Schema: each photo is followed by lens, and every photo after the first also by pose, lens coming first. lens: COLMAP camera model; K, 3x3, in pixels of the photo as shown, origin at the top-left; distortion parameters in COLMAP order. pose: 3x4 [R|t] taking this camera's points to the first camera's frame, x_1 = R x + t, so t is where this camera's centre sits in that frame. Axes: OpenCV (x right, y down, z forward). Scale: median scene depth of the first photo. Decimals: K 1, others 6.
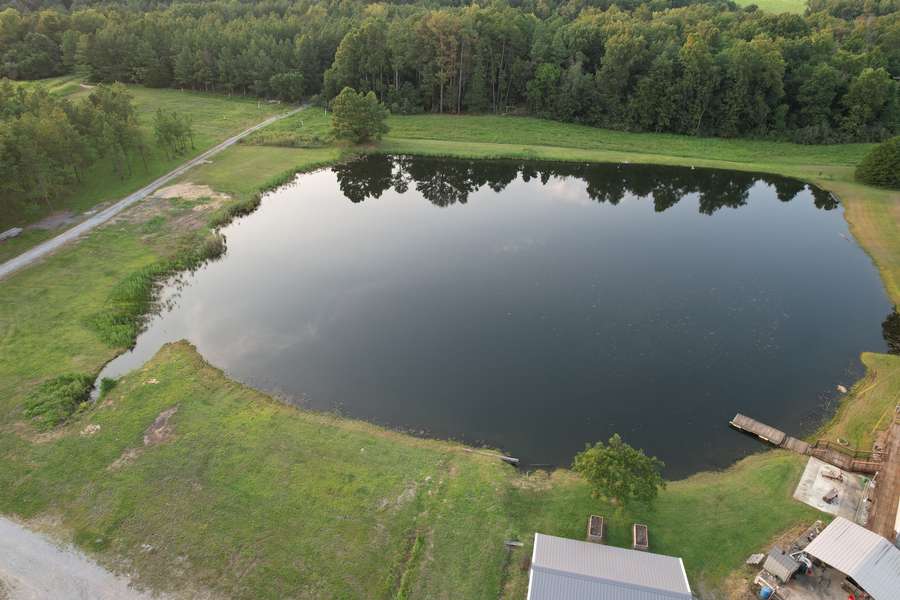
lens RADIAL K [[575.3, 0, 454.5], [0, 575.3, 305.3], [0, 0, 1]] dist [-0.079112, 0.070840]
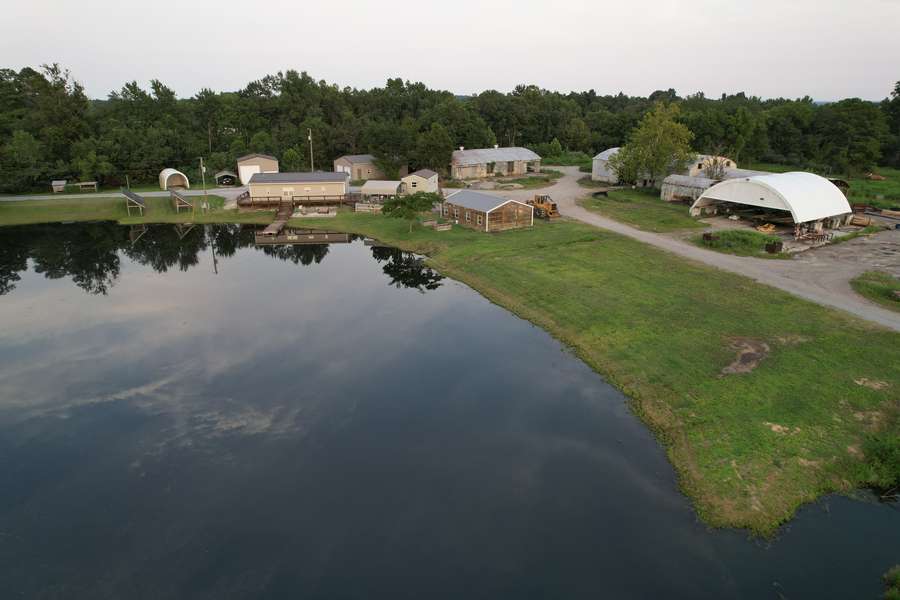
lens RADIAL K [[575.3, 0, 452.5], [0, 575.3, 302.3], [0, 0, 1]] dist [-0.079112, 0.070840]
pose [[-0.702289, -0.246348, 0.667909, -0.398079], [0.367213, 0.678405, 0.636334, -0.207818], [-0.609872, 0.692156, -0.385974, 0.802602]]
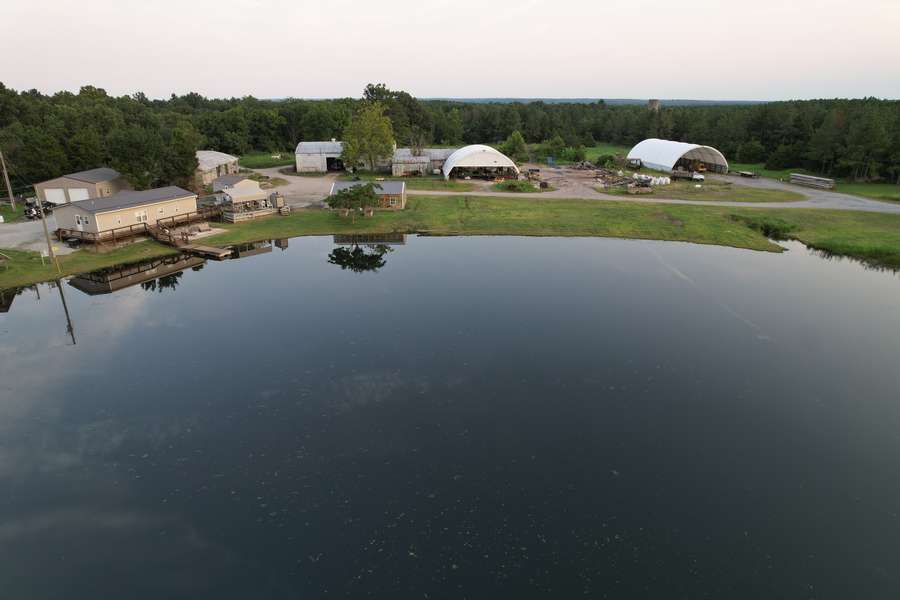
lens RADIAL K [[575.3, 0, 453.2], [0, 575.3, 305.5], [0, 0, 1]] dist [-0.079112, 0.070840]
pose [[-0.971118, 0.072216, -0.227409, 0.194487], [-0.132441, 0.629635, 0.765519, -0.379128], [0.198467, 0.773527, -0.601885, 1.088047]]
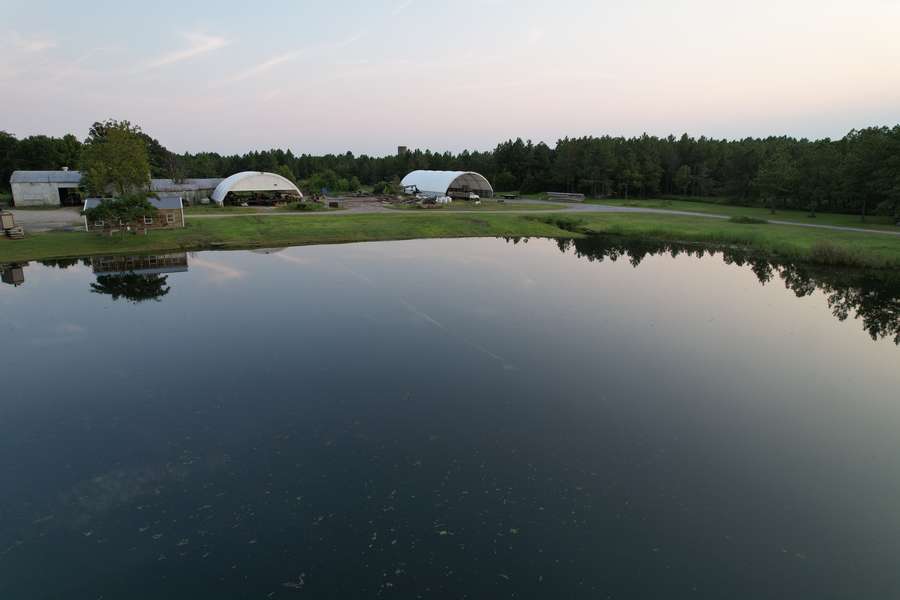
lens RADIAL K [[575.3, 0, 452.9], [0, 575.3, 301.6], [0, 0, 1]] dist [-0.079112, 0.070840]
pose [[-0.782258, 0.134572, -0.608246, 0.244076], [-0.337147, 0.729580, 0.595017, -0.277129], [0.523837, 0.670525, -0.525349, 1.064168]]
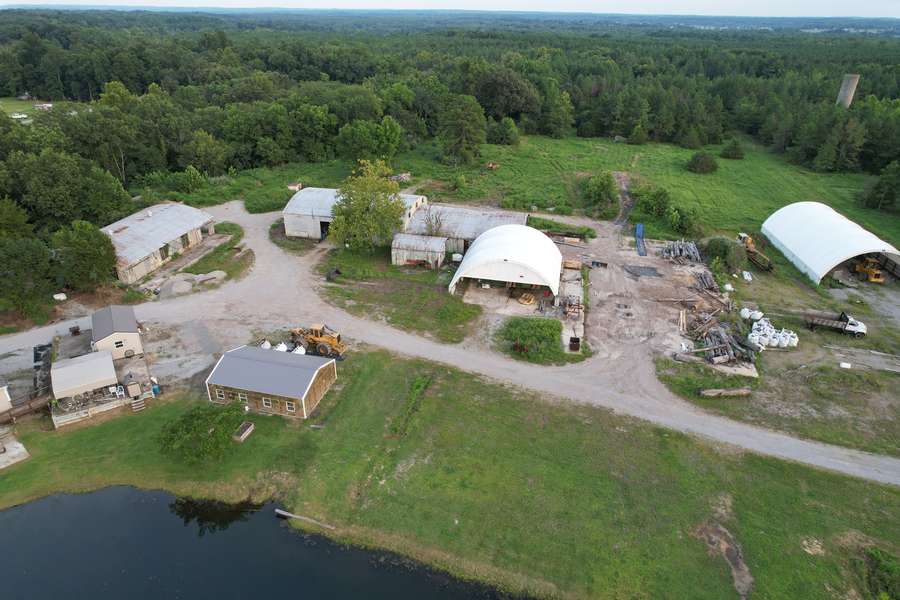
lens RADIAL K [[575.3, 0, 450.7], [0, 575.3, 304.9], [0, 0, 1]] dist [-0.079112, 0.070840]
pose [[-0.999216, -0.035206, 0.018131, -0.085726], [-0.002556, 0.514218, 0.857656, -0.341467], [-0.039518, 0.856937, -0.513904, 0.632905]]
